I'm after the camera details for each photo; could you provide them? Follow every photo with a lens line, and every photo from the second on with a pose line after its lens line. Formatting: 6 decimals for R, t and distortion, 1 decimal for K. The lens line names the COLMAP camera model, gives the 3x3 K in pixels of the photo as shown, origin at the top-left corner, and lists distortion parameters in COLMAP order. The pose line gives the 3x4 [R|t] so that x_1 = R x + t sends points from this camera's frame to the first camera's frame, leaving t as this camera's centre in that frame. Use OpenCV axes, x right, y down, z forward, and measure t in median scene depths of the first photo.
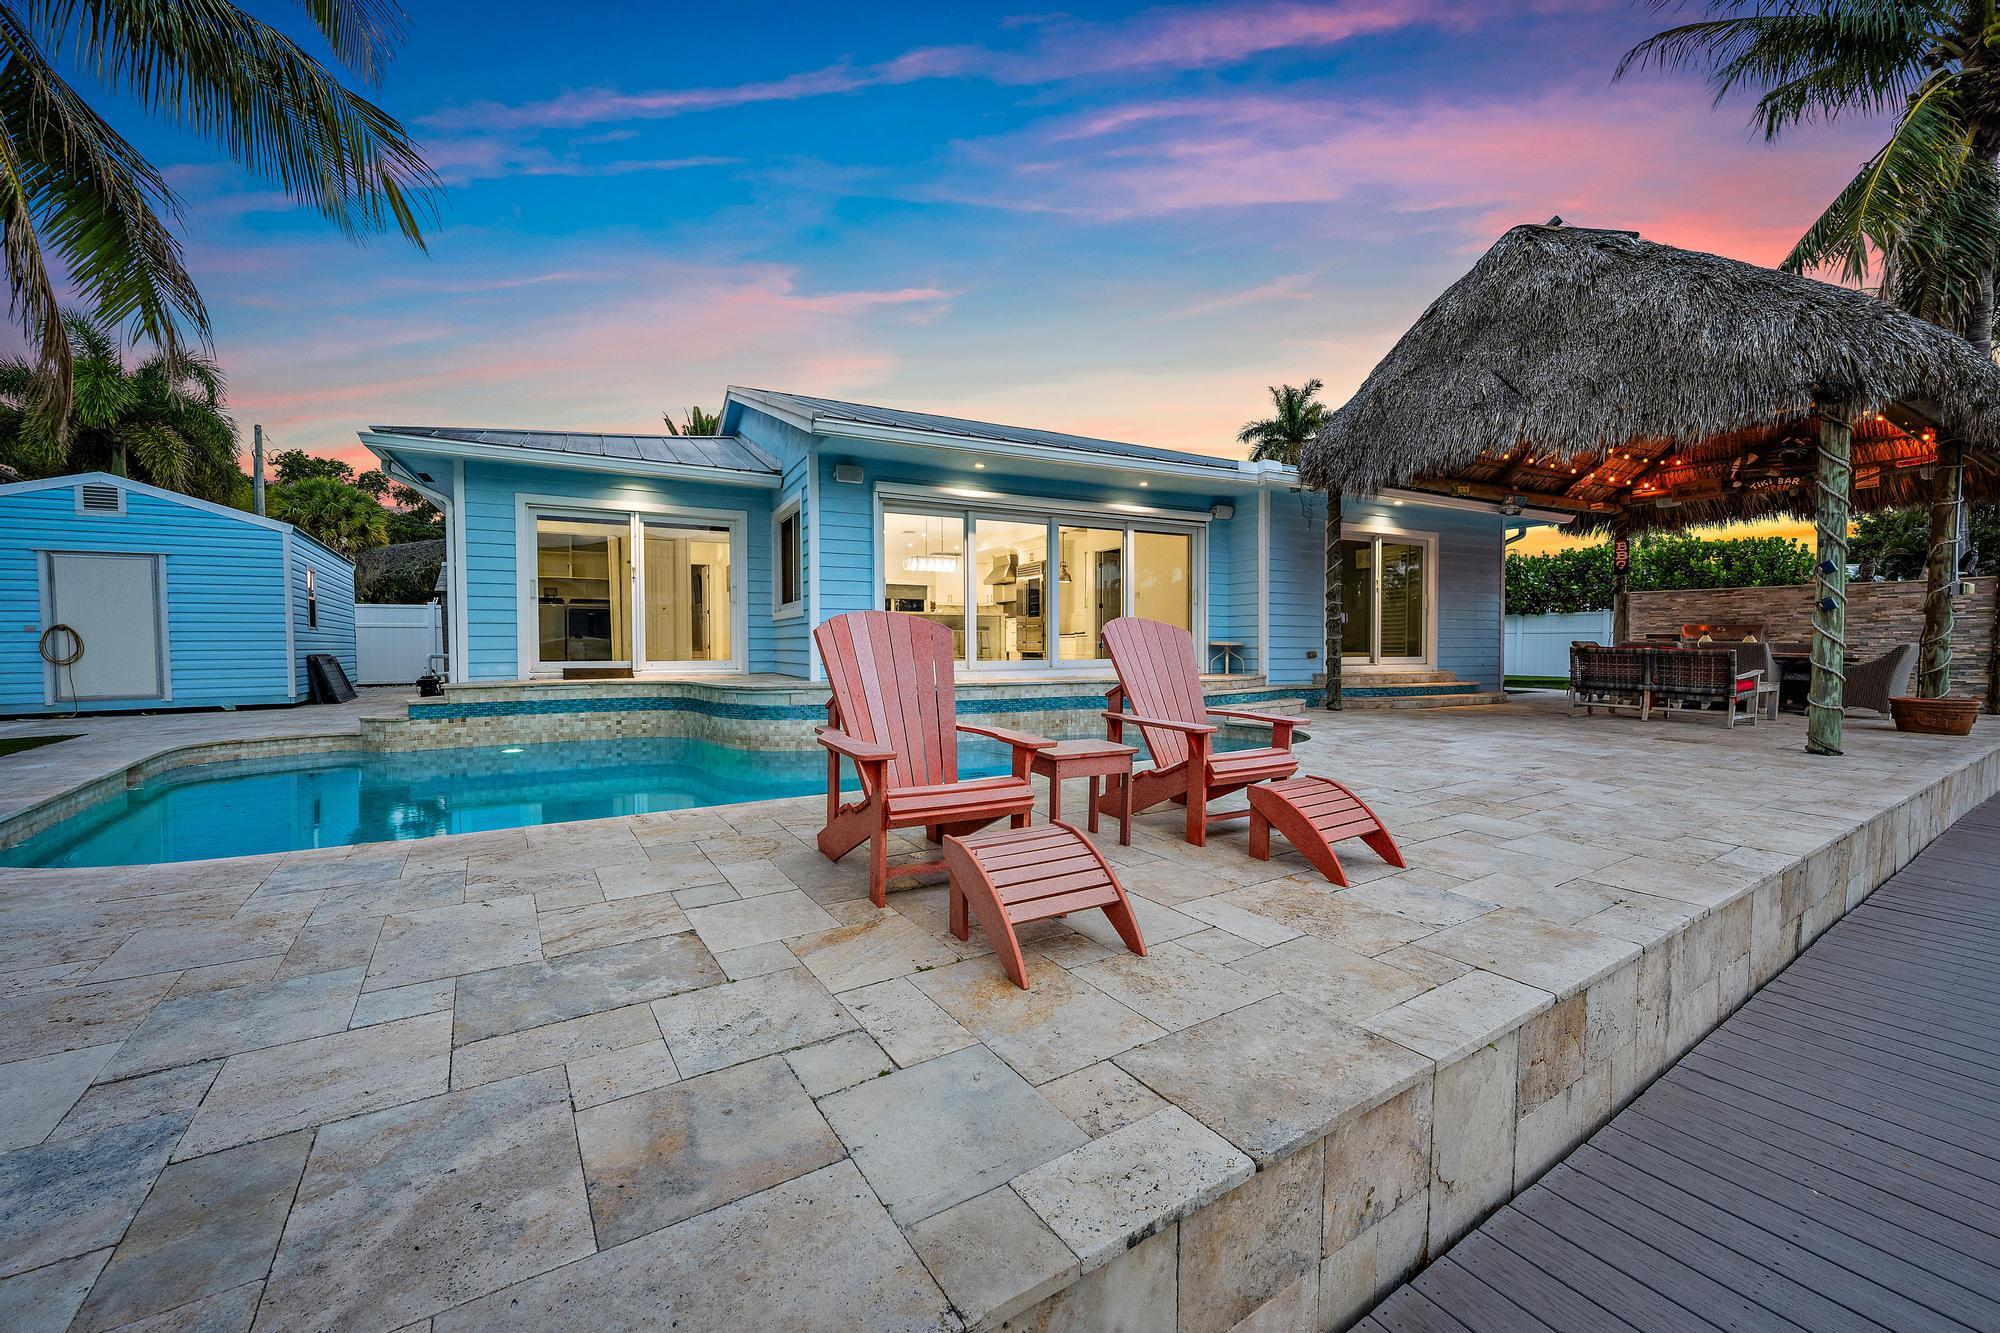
lens RADIAL K [[792.2, 0, 1006.2], [0, 792.2, 658.2], [0, 0, 1]] dist [-0.001423, -0.000096]
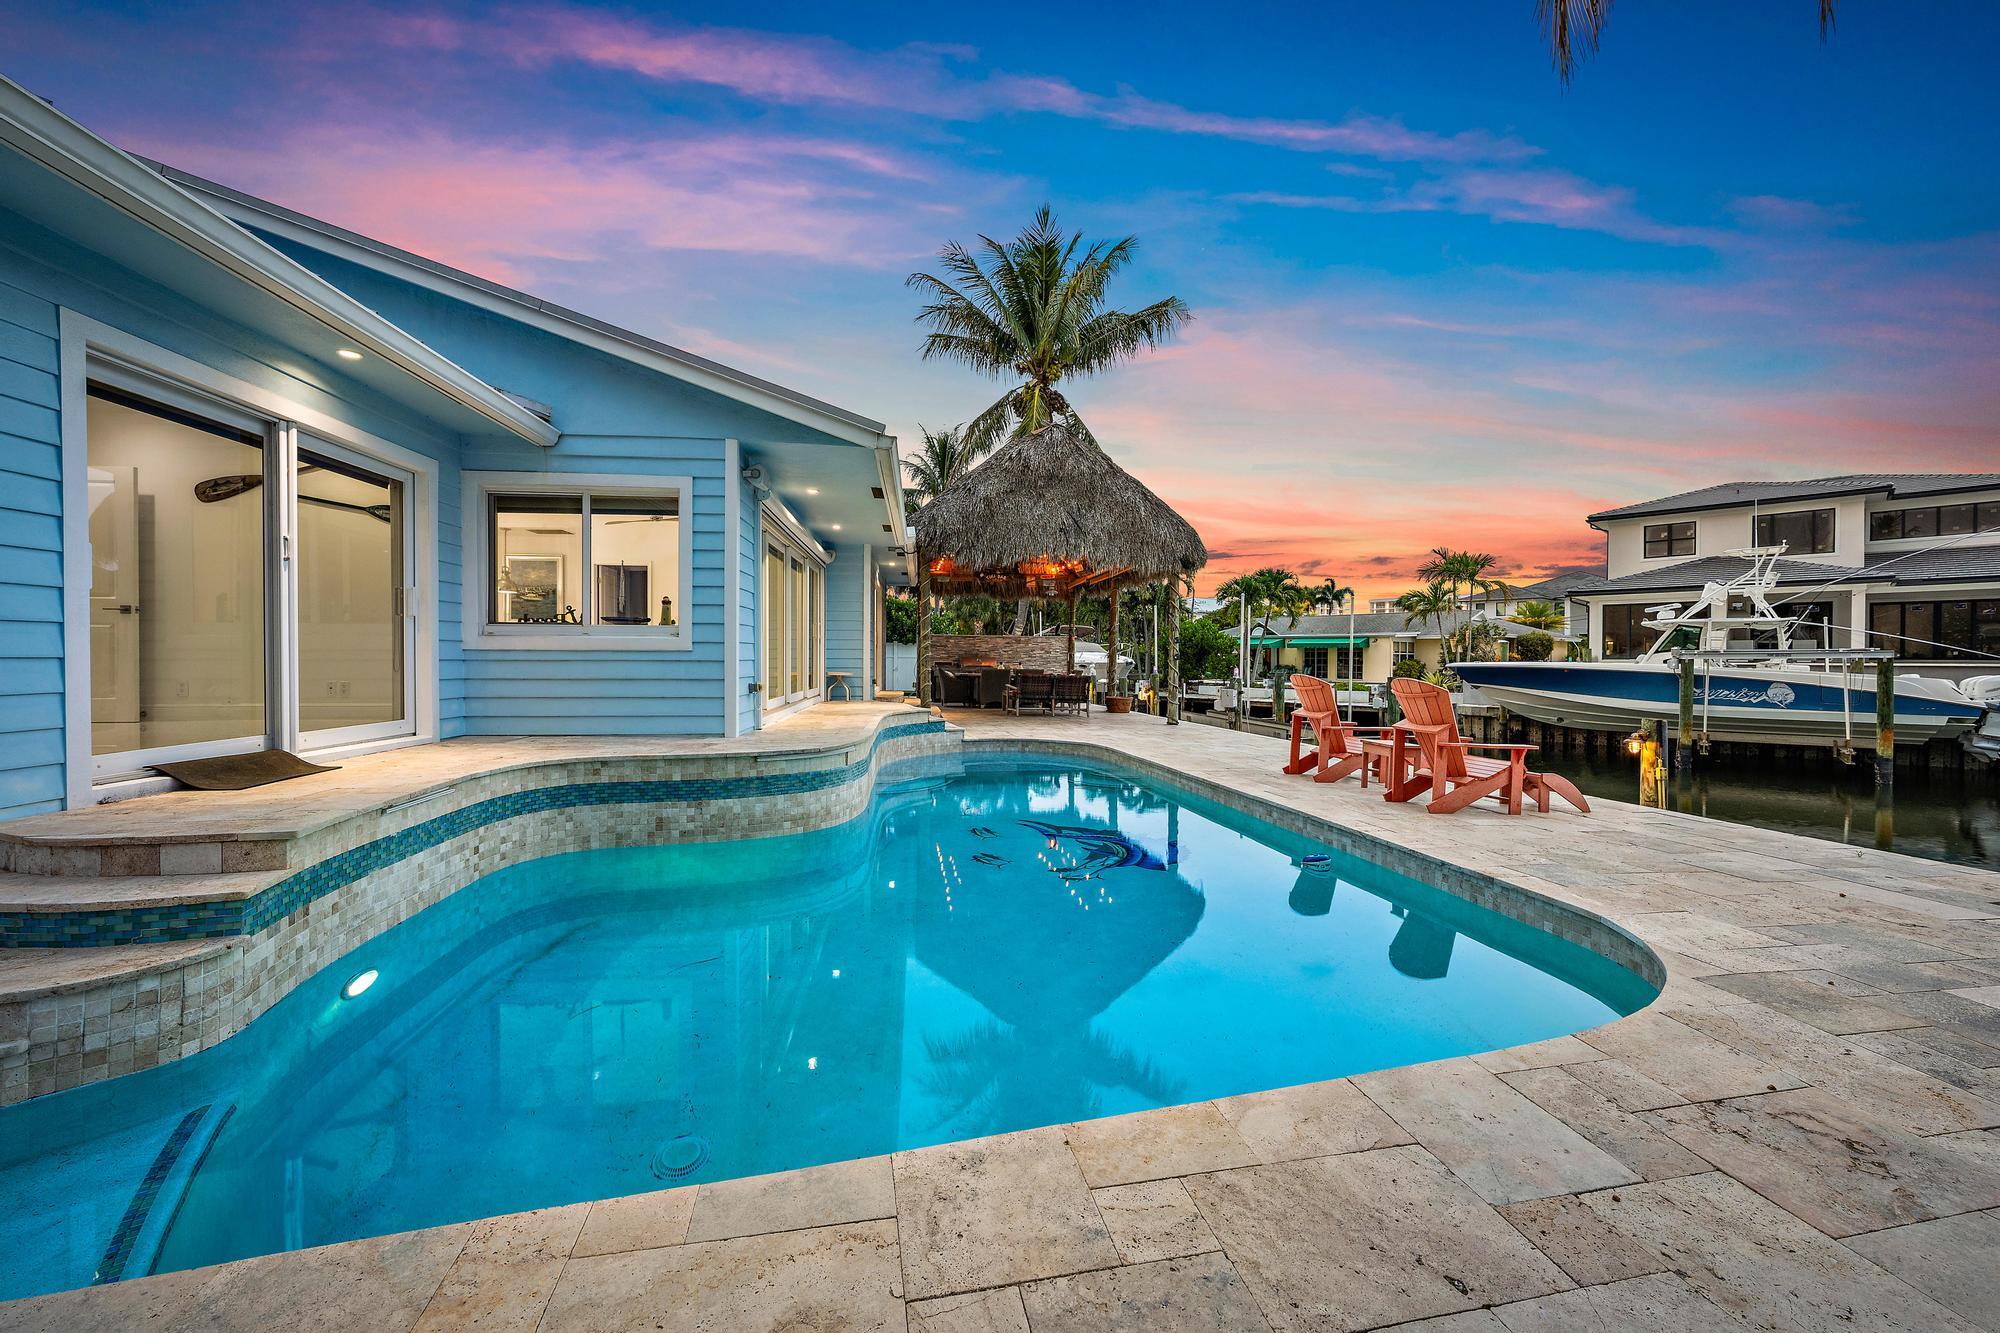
lens RADIAL K [[774.2, 0, 1009.0], [0, 774.2, 661.6], [0, 0, 1]] dist [0.000003, 0.000020]
pose [[0.366058, -0.001376, 0.930591, -0.864895], [0.010992, 0.999936, -0.002846, -0.040034], [-0.930527, 0.011271, 0.366050, 0.495301]]
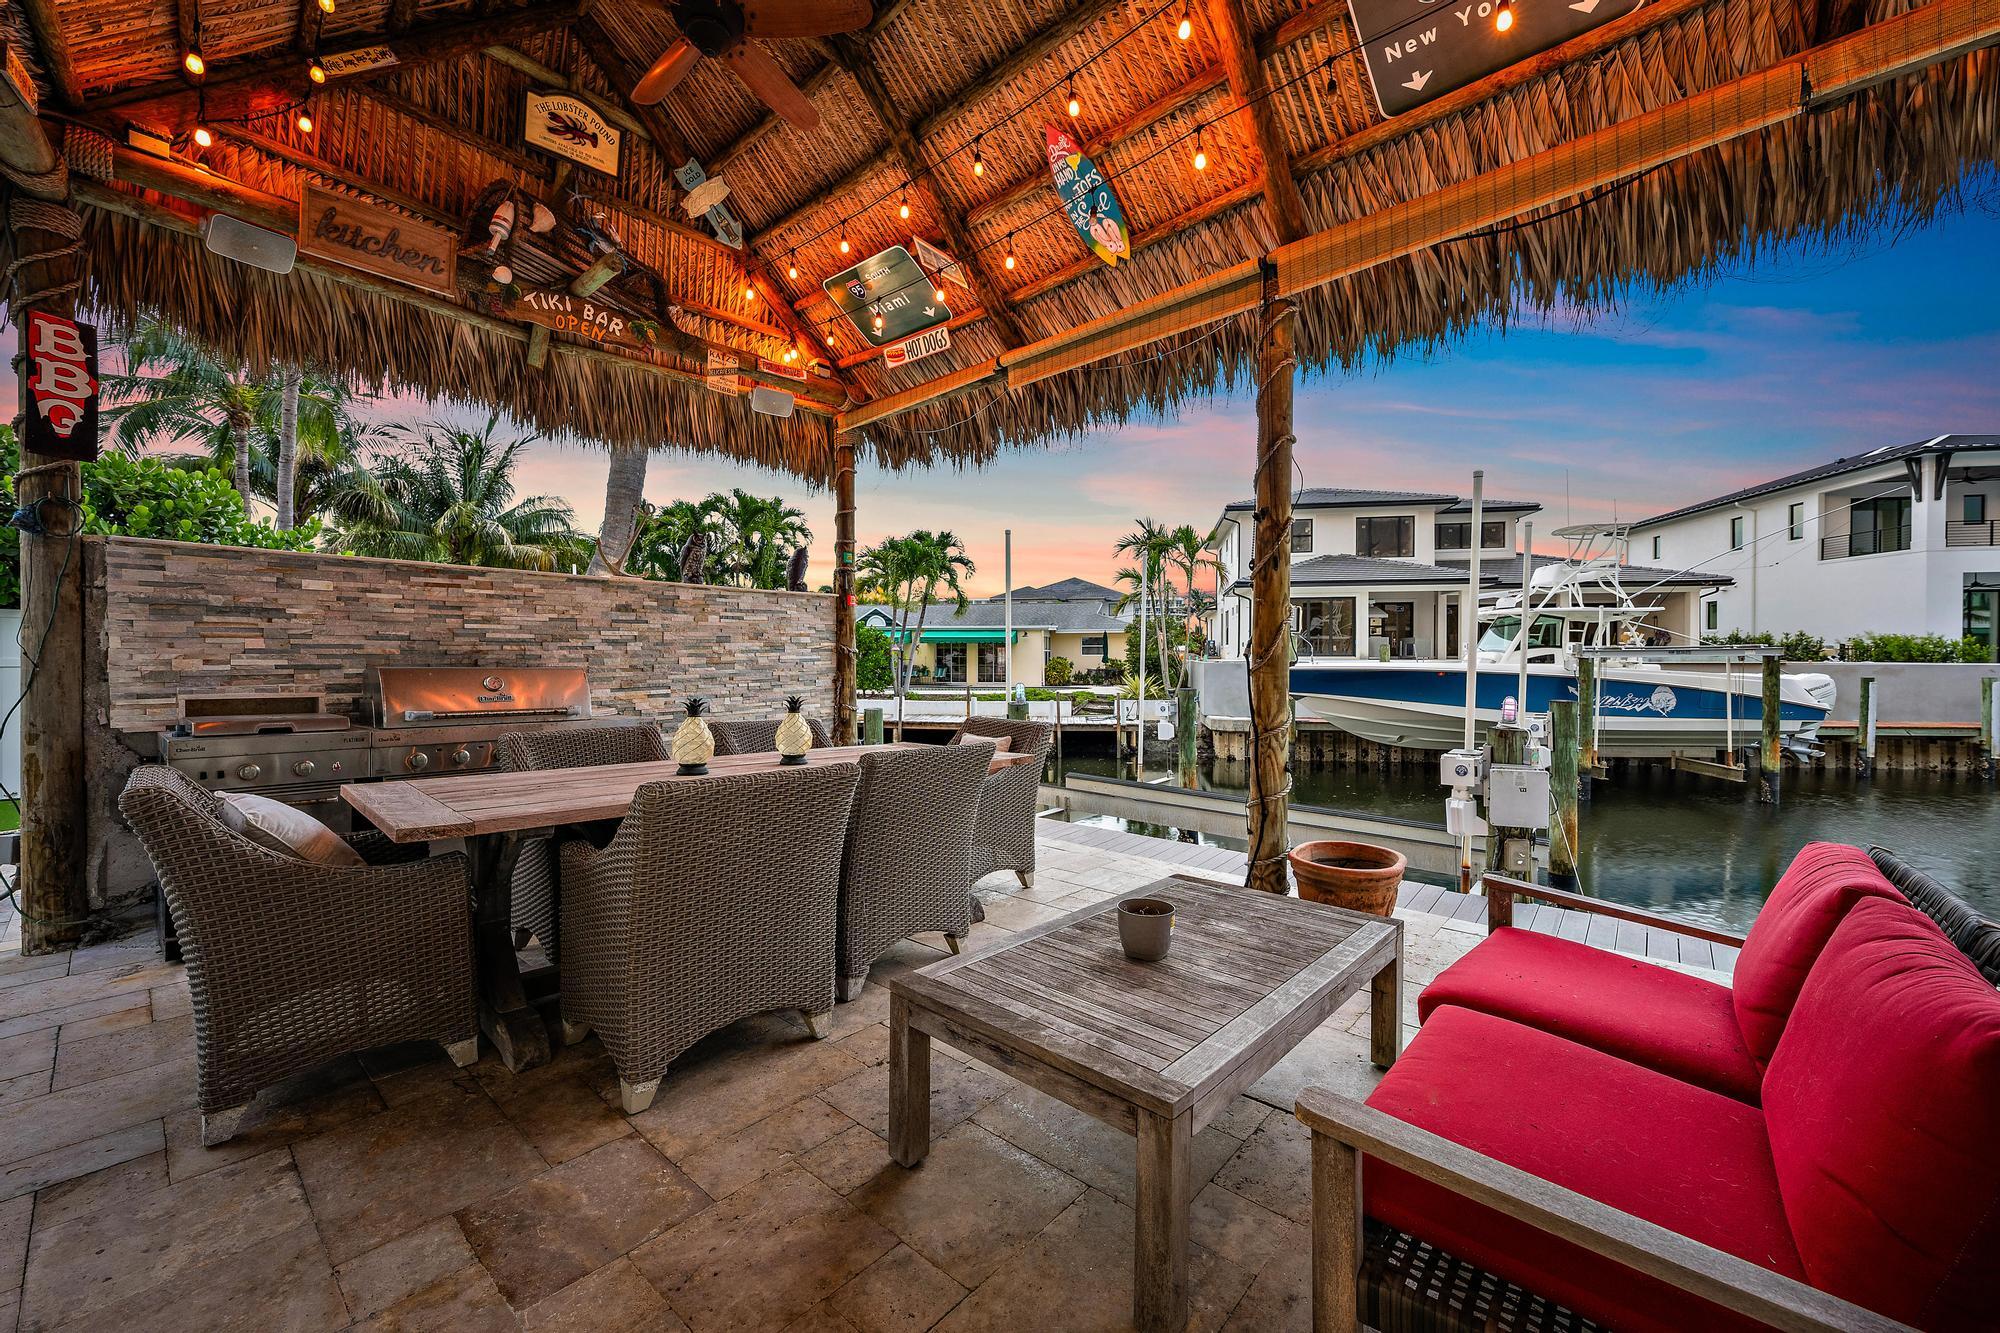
lens RADIAL K [[774.2, 0, 1009.0], [0, 774.2, 661.6], [0, 0, 1]] dist [0.000003, 0.000020]
pose [[-0.265280, -0.005591, 0.964155, 0.764415], [0.017122, 0.999798, 0.010509, -0.066148], [-0.964019, 0.019296, -0.265130, 1.270771]]
